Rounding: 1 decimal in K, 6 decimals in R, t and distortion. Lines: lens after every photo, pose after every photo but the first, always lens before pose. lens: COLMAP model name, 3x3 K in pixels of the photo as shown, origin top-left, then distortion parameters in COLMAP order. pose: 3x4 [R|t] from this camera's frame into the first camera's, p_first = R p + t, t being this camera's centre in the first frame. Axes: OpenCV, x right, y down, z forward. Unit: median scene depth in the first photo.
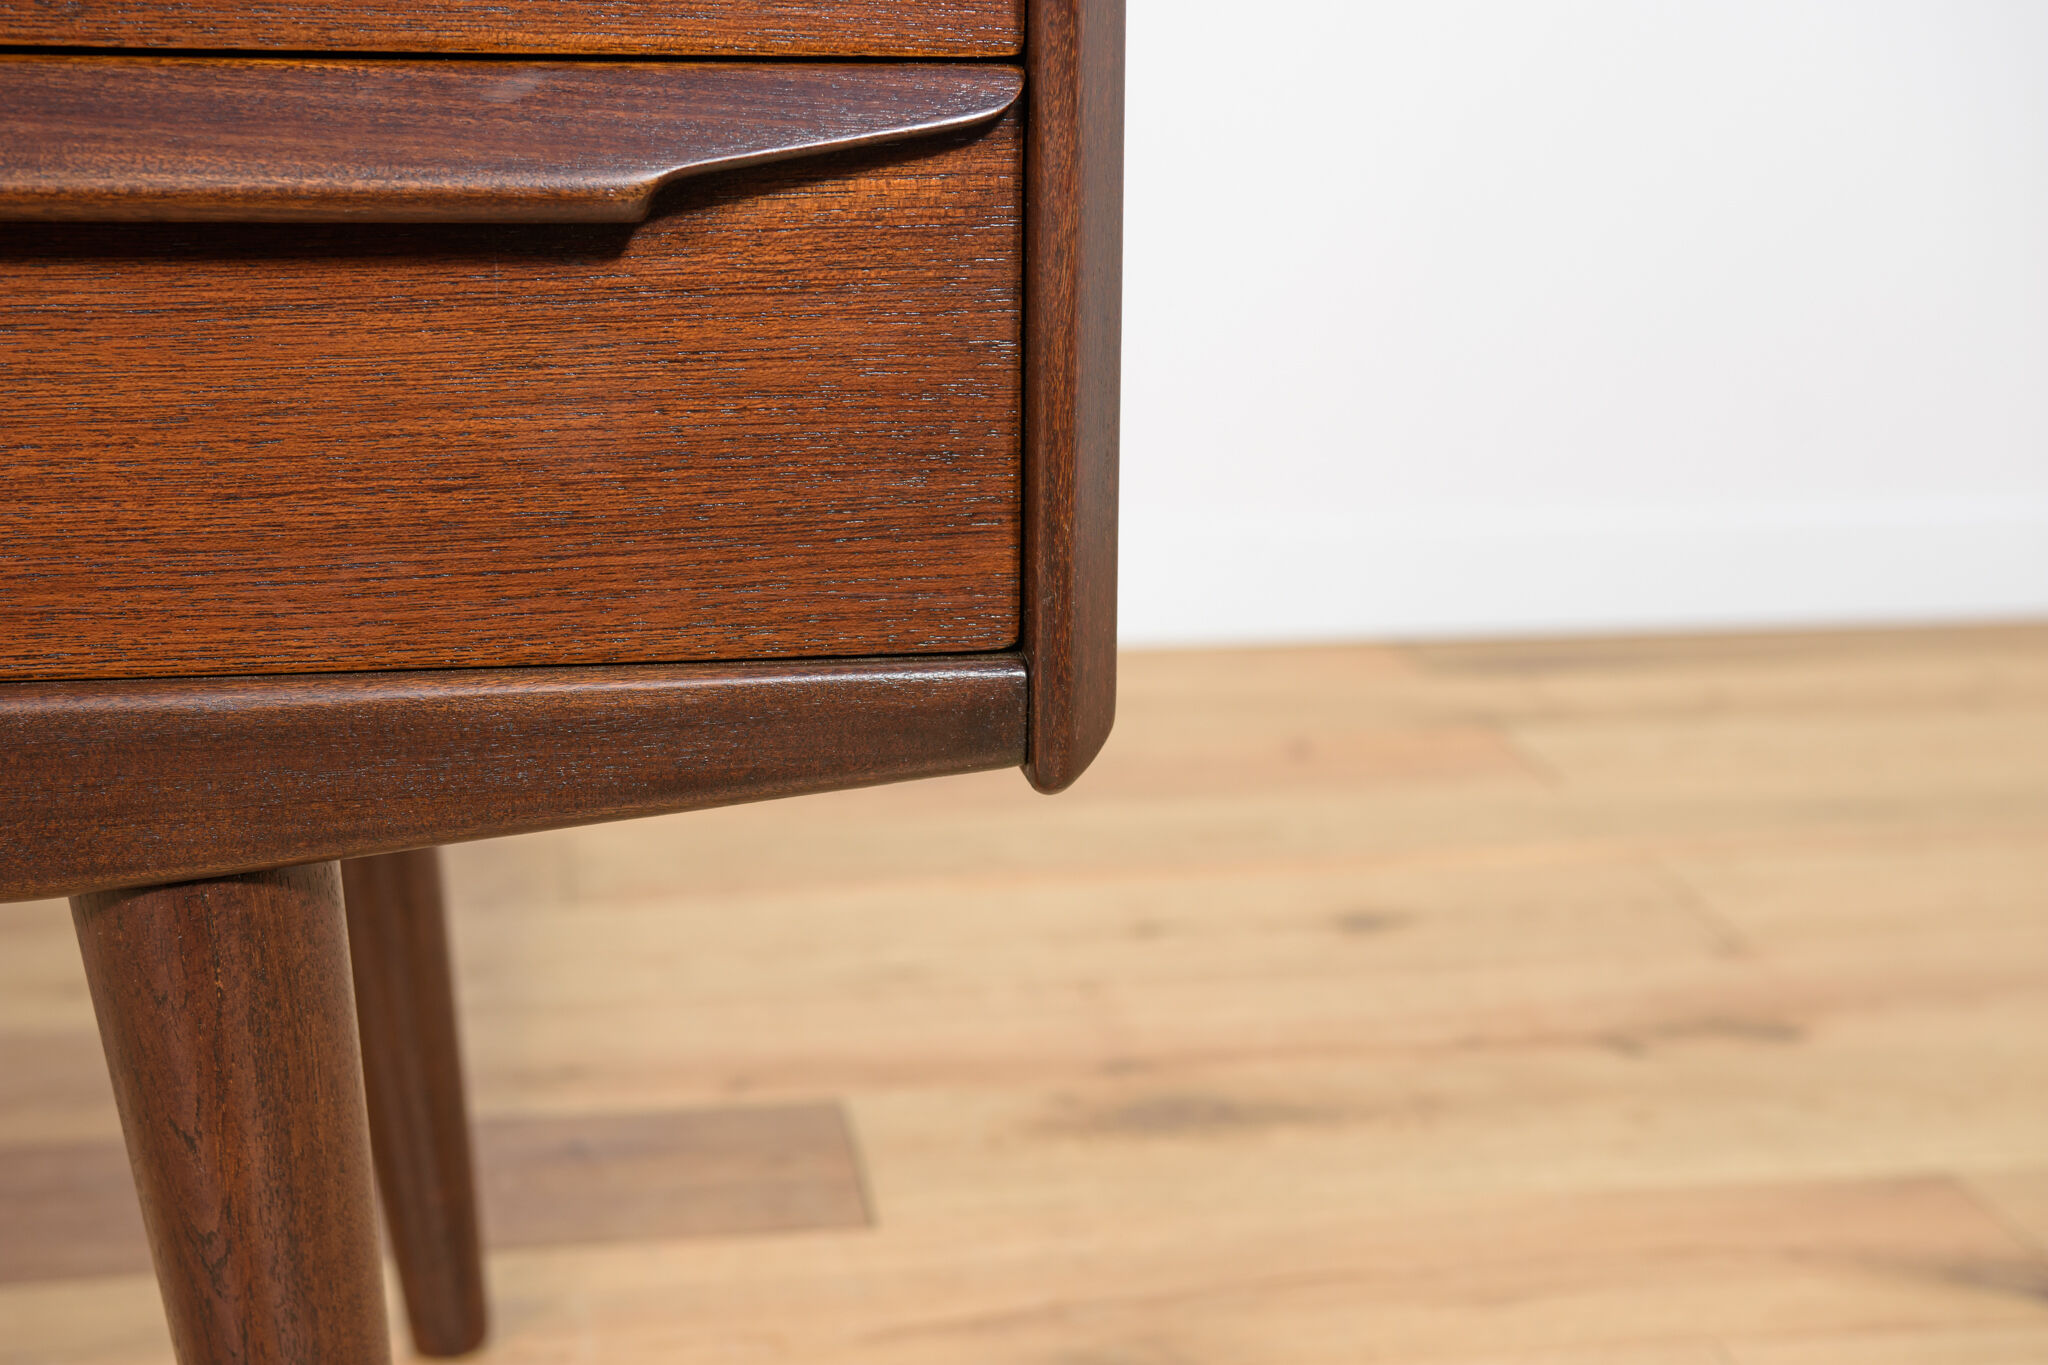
lens RADIAL K [[2968.4, 0, 1032.1], [0, 2968.4, 697.3], [0, 0, 1]] dist [0.113455, 0.000000]
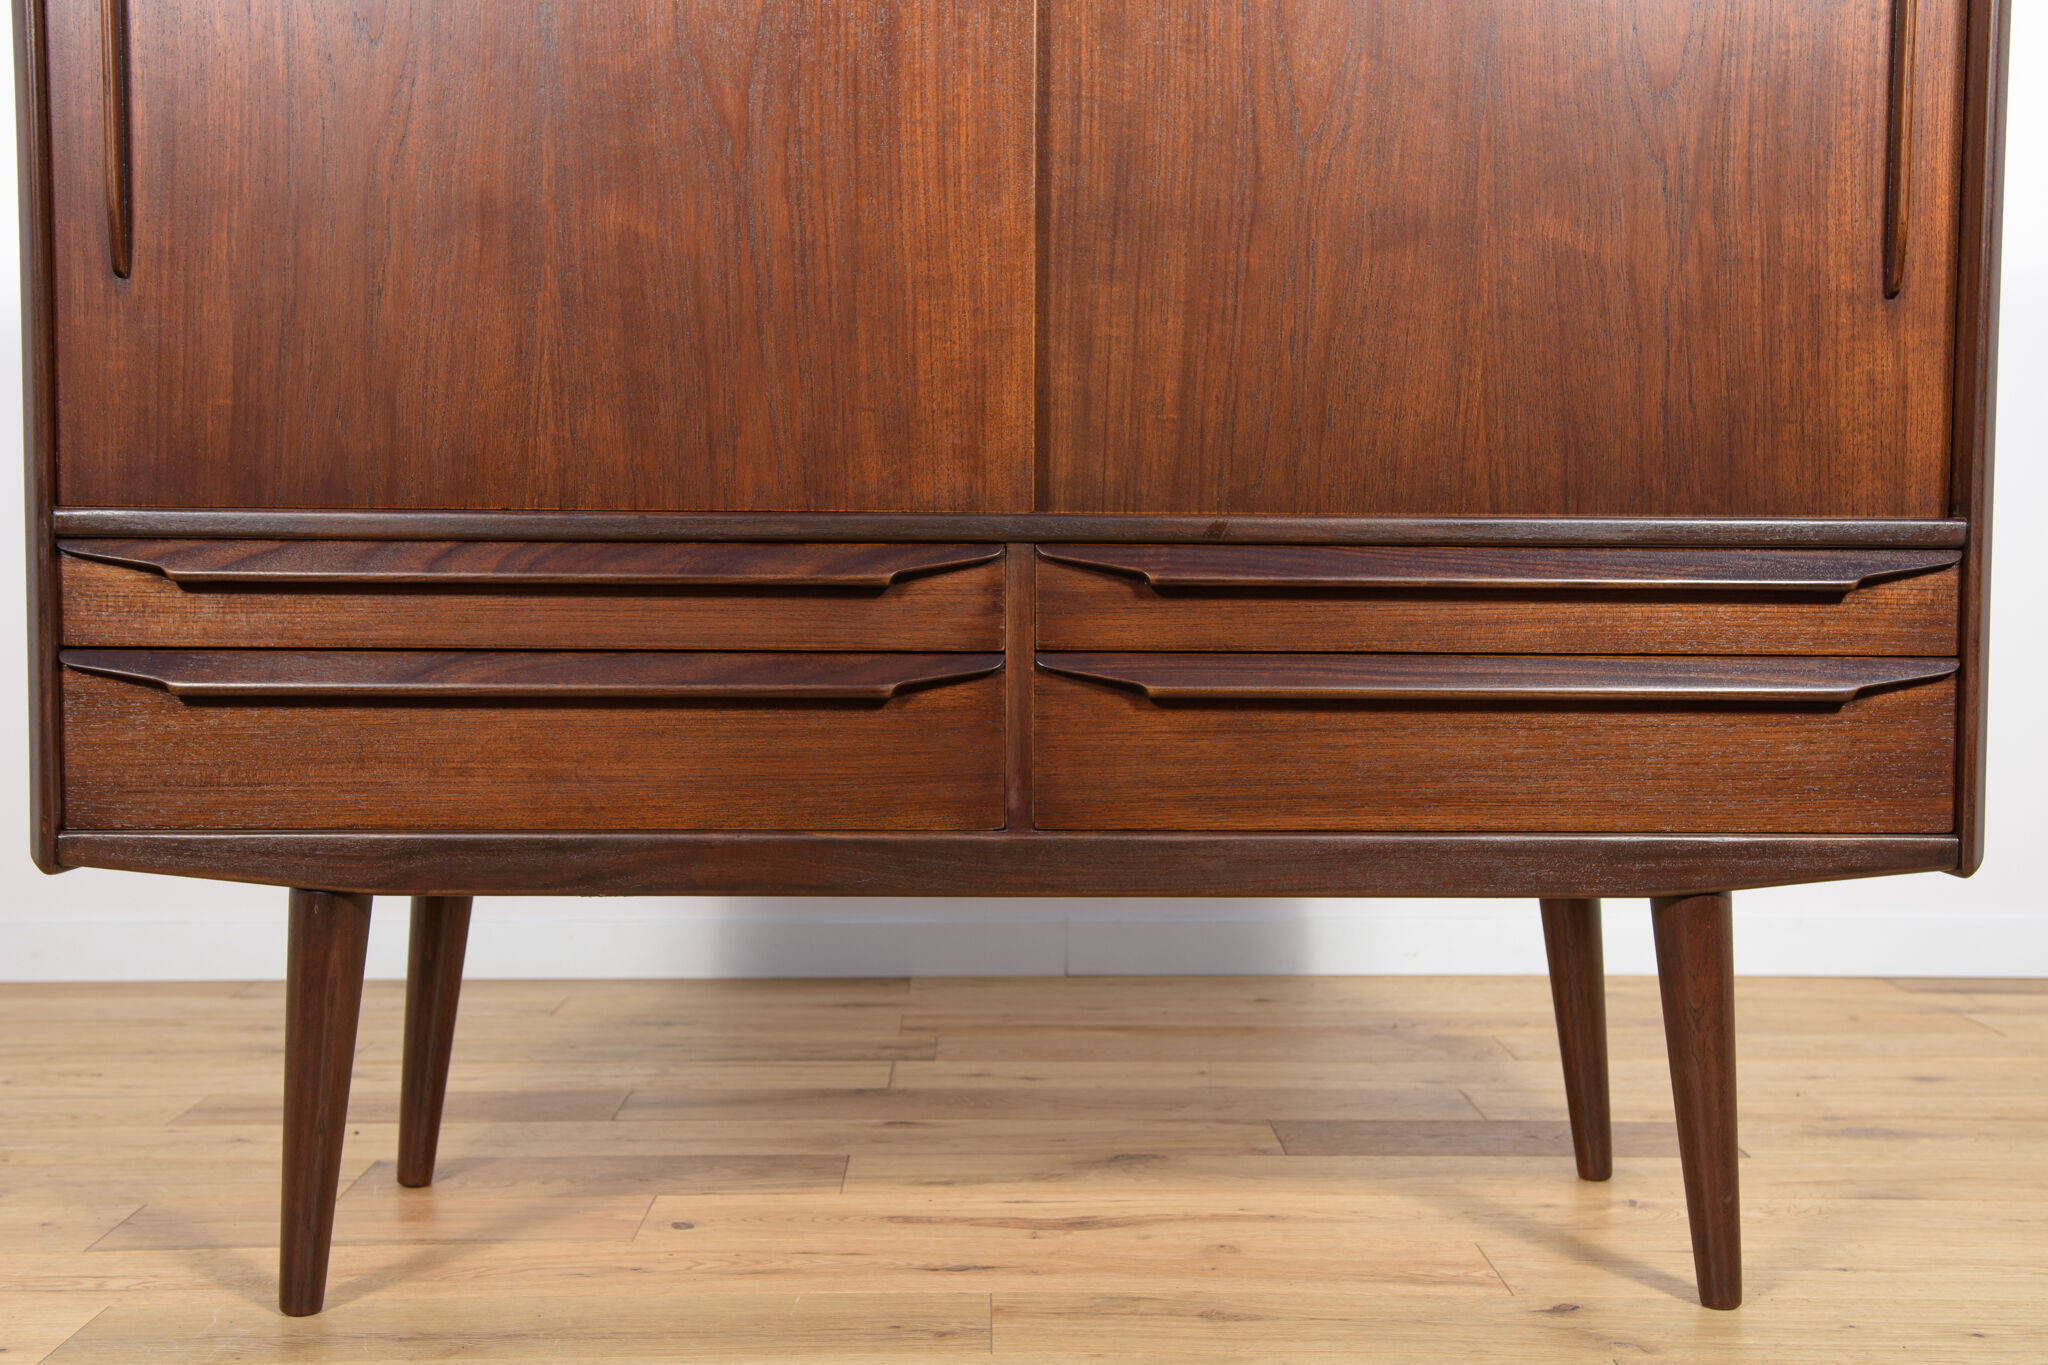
lens RADIAL K [[2379.4, 0, 1028.3], [0, 2379.4, 688.9], [0, 0, 1]] dist [0.069520, 0.000000]
pose [[0.991630, 0.006201, -0.128964, -0.653749], [-0.032433, 0.978782, -0.202322, 0.384834], [0.124973, 0.204812, 0.970790, -1.670437]]
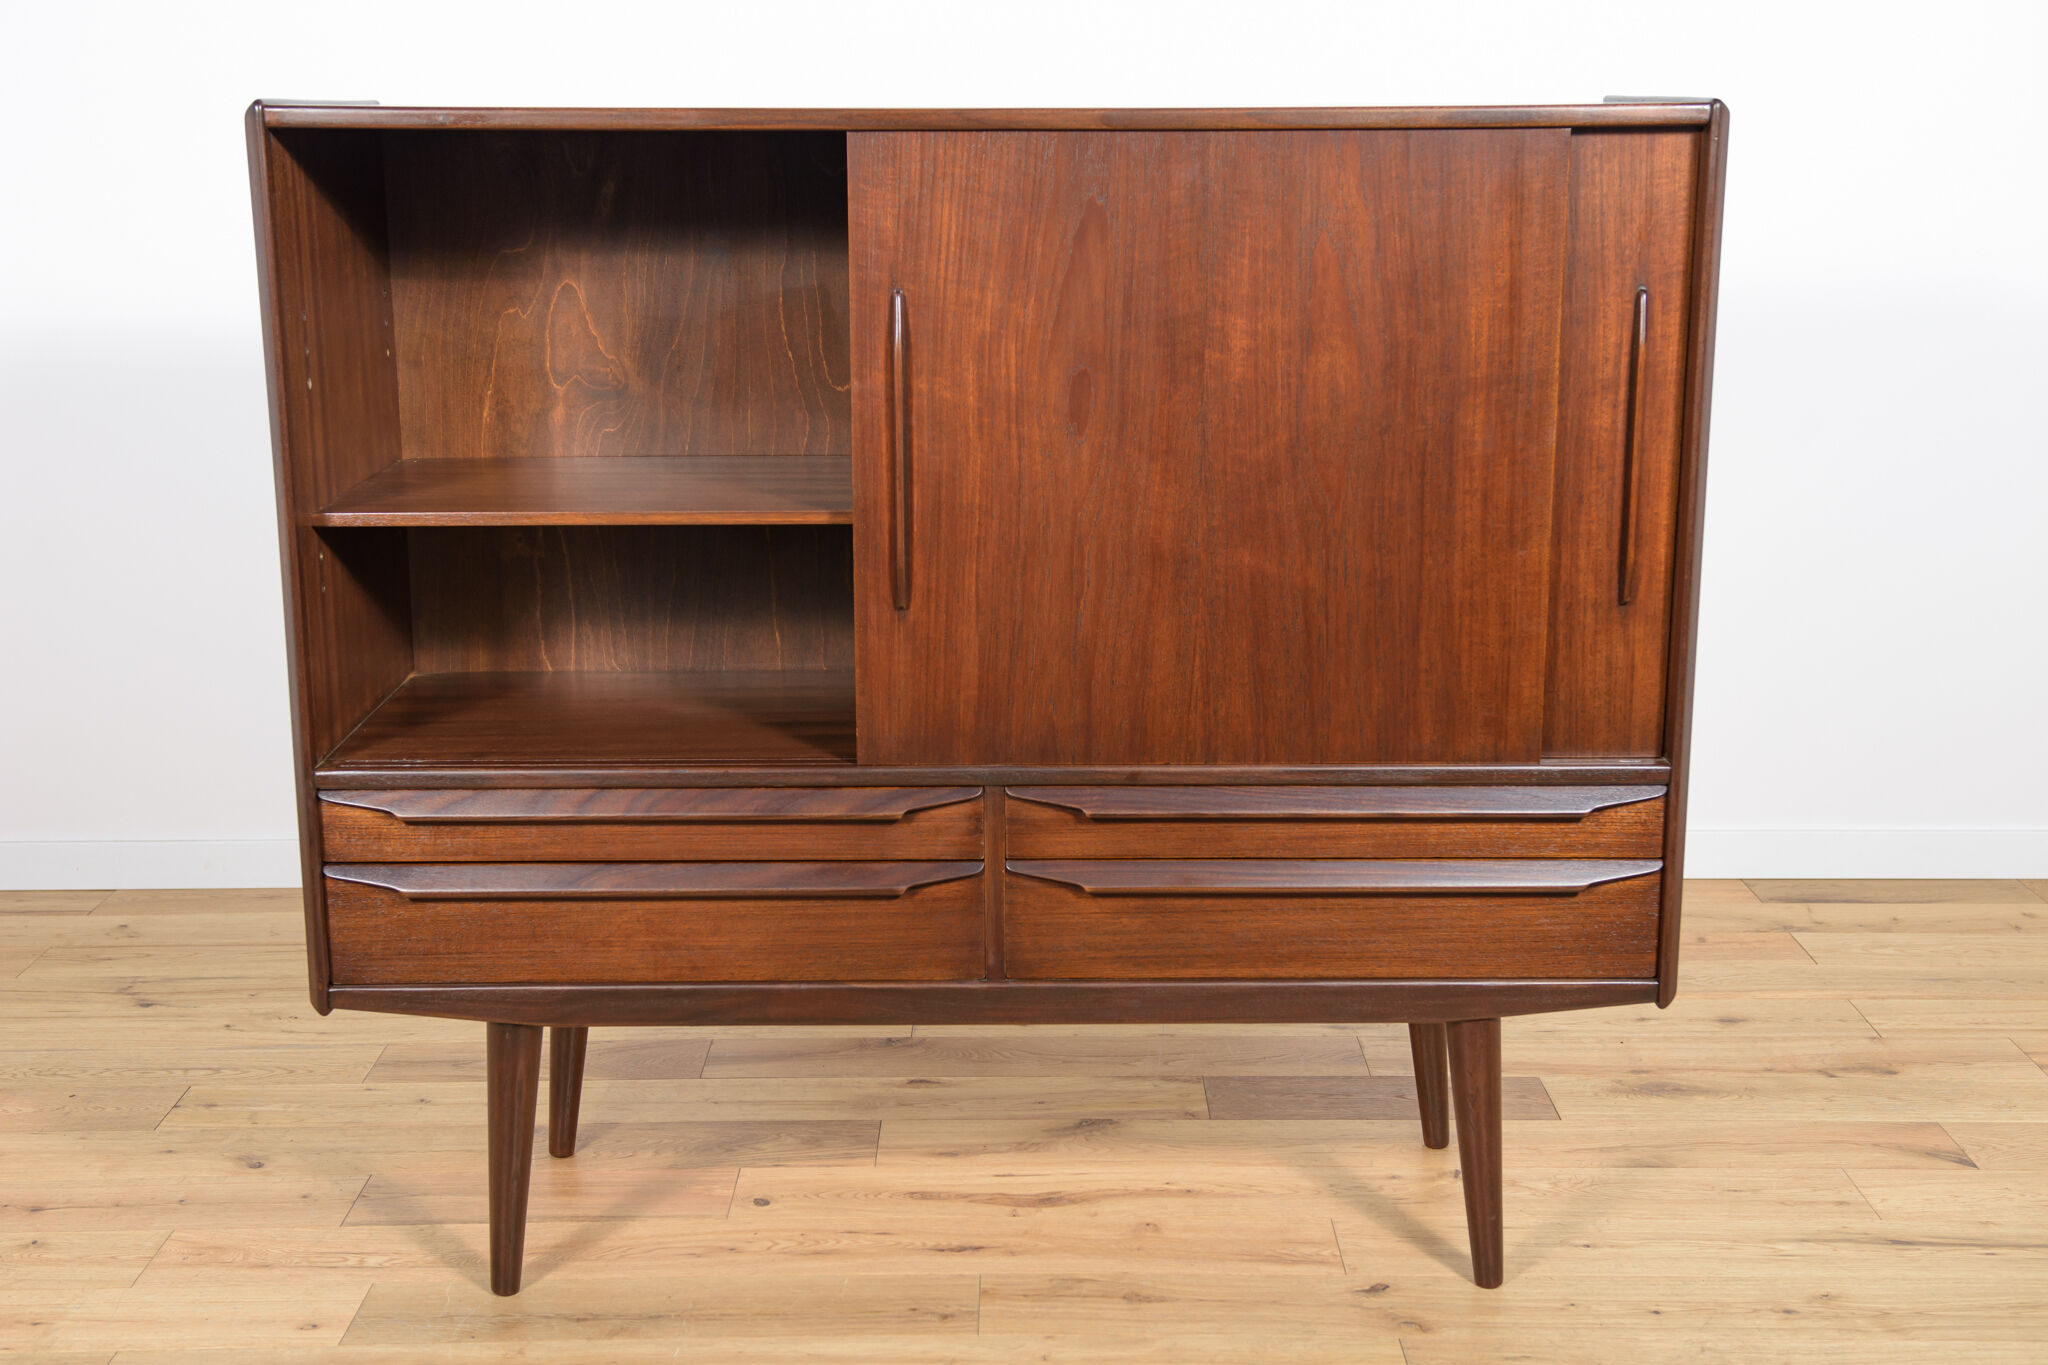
lens RADIAL K [[2636.6, 0, 1024.7], [0, 2636.6, 699.7], [0, 0, 1]] dist [0.103845, 0.000000]
pose [[0.988871, 0.027854, -0.146146, -0.372459], [-0.029745, 0.999500, -0.010768, -0.364192], [0.145773, 0.014995, 0.989204, -3.138682]]
